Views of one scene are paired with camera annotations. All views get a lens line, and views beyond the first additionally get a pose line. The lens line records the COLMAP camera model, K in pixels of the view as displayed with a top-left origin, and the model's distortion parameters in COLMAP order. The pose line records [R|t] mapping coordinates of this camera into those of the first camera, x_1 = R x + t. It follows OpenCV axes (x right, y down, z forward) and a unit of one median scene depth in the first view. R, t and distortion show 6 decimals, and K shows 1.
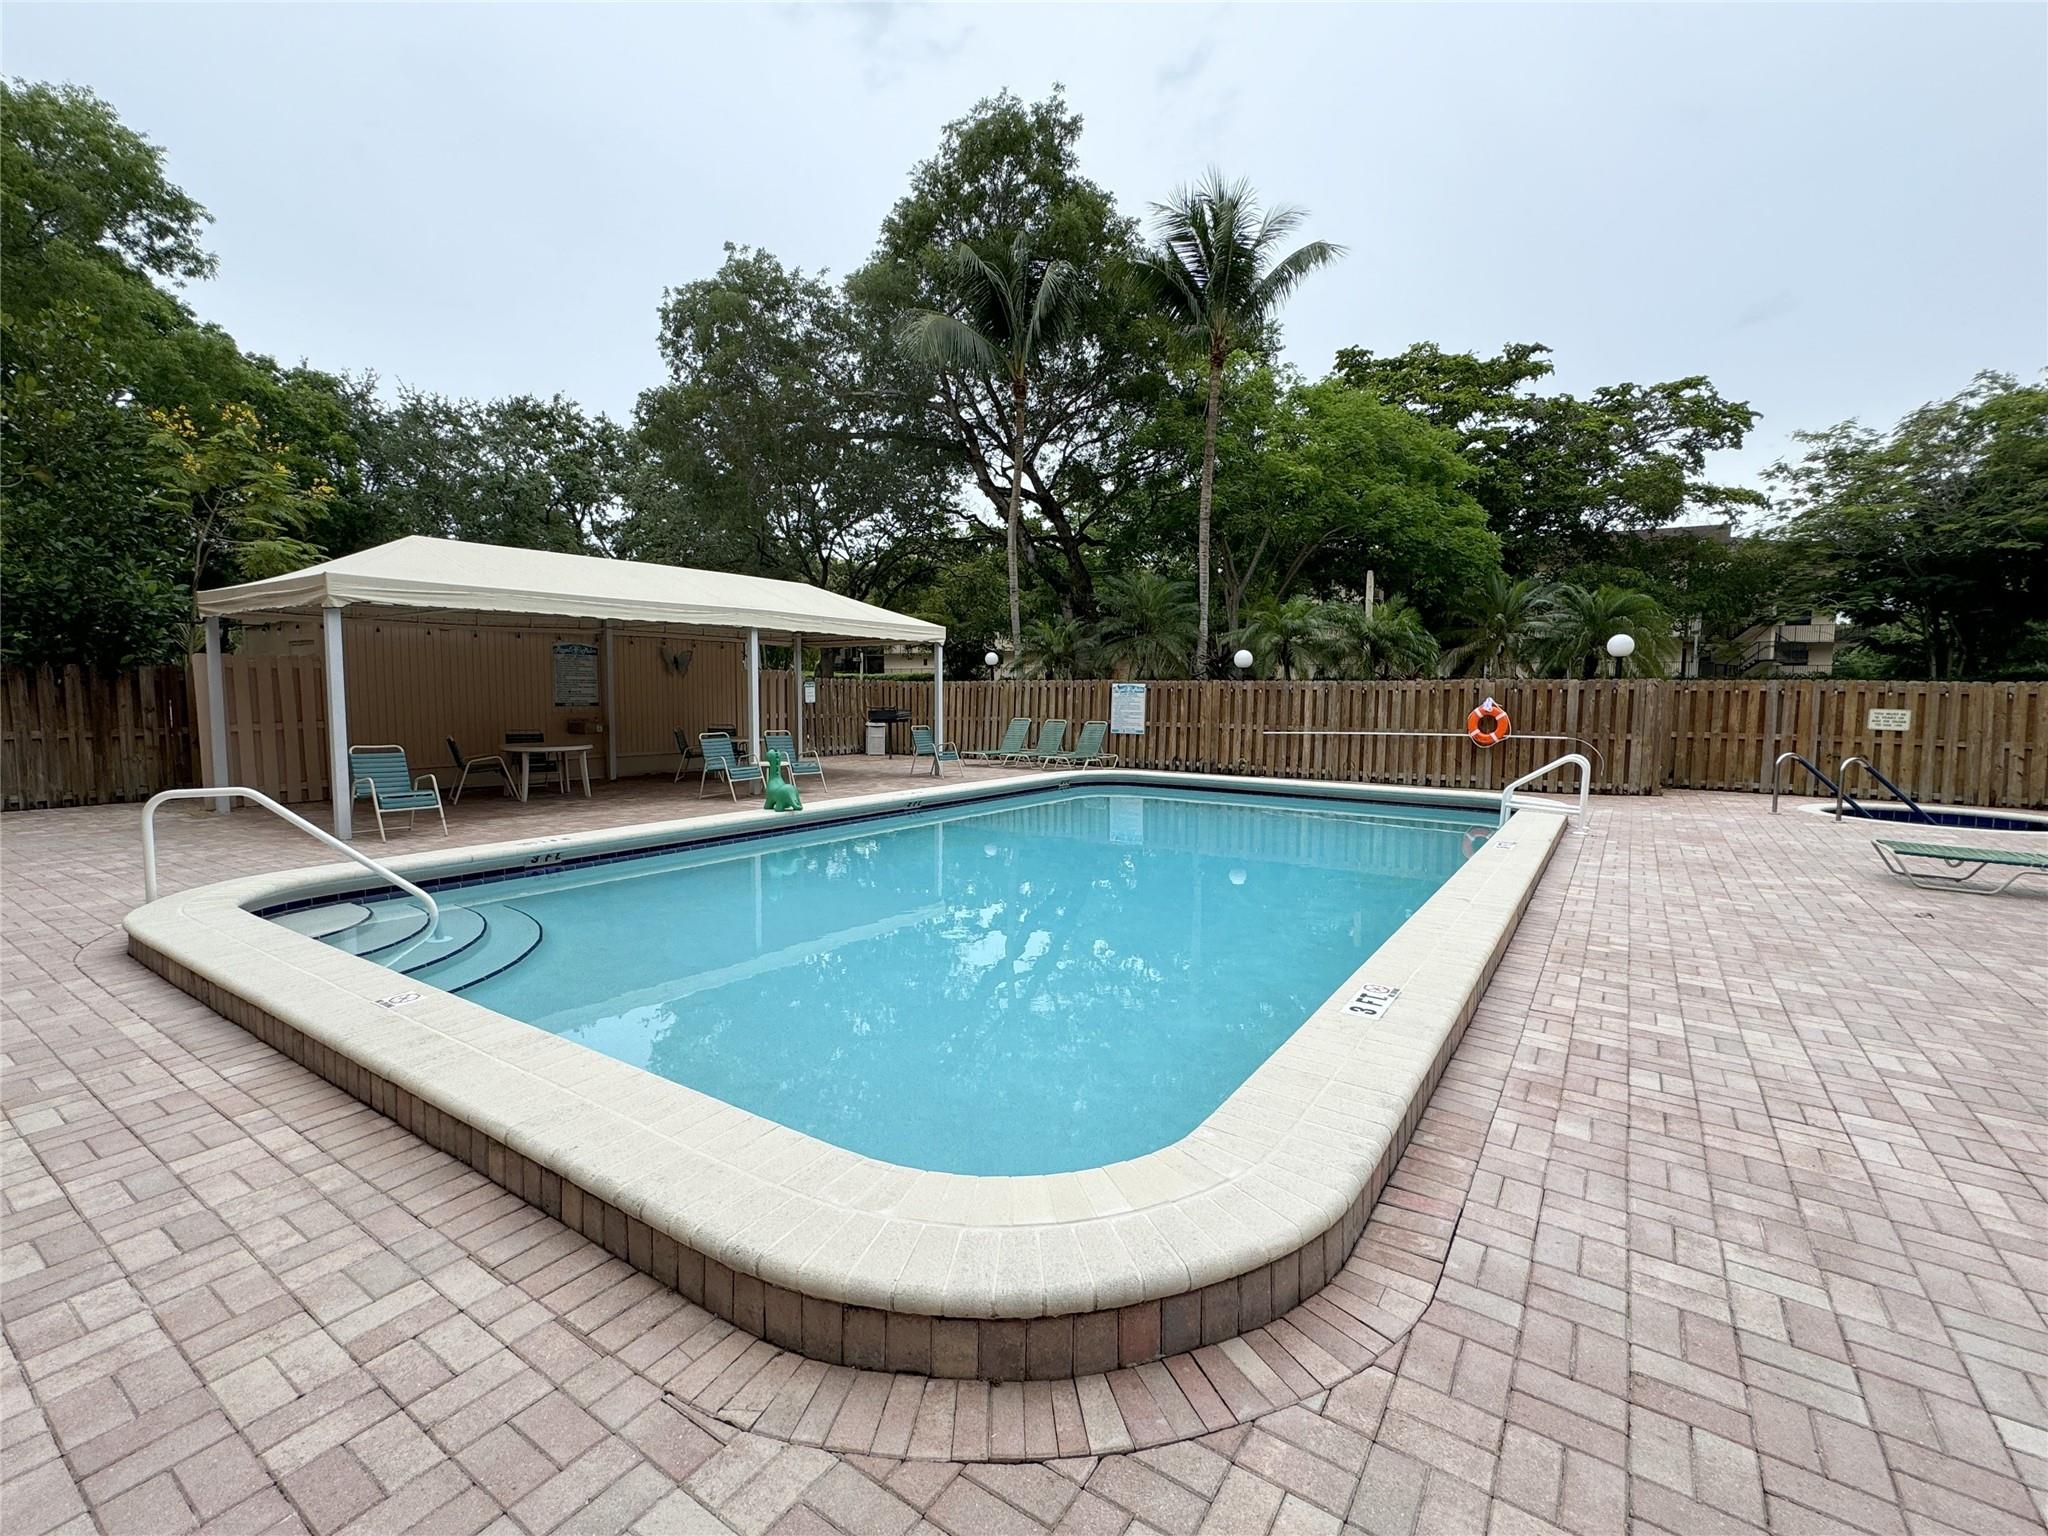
lens RADIAL K [[897.6, 0, 1021.8], [0, 897.6, 762.4], [0, 0, 1]] dist [-0.005258, -0.000042]
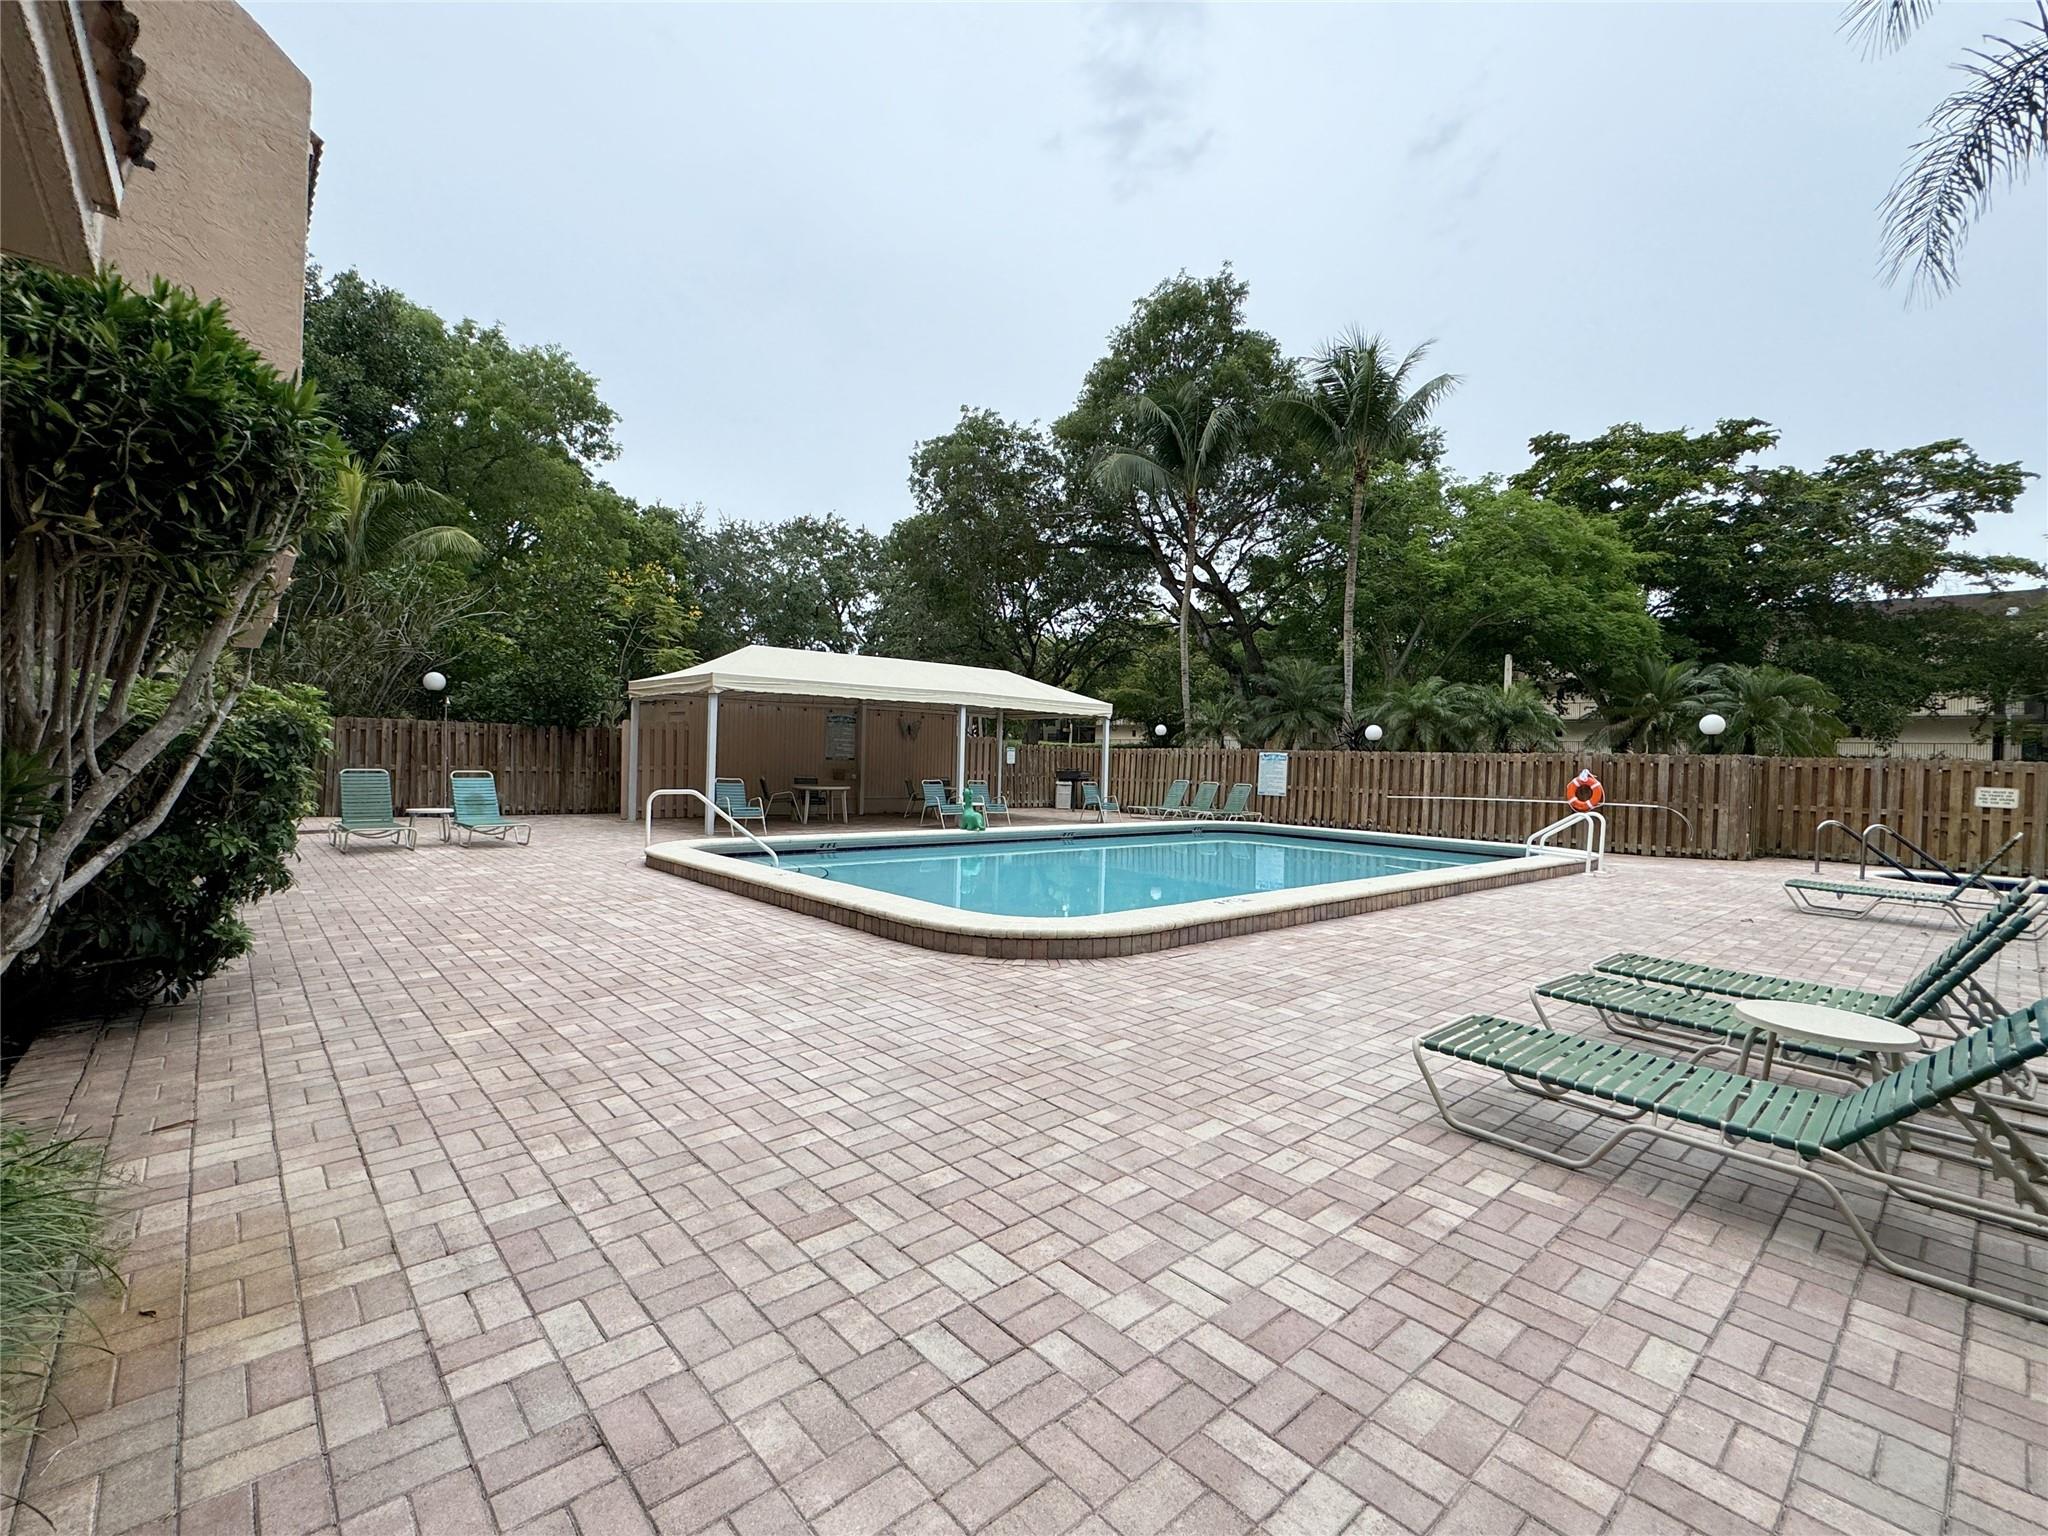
lens RADIAL K [[897.6, 0, 1023.5], [0, 897.6, 764.8], [0, 0, 1]] dist [-0.005258, -0.000042]
pose [[0.970991, 0.021552, -0.238144, 0.074210], [-0.039672, 0.996647, -0.071562, 0.022374], [0.235804, 0.078933, 0.968590, -0.187595]]
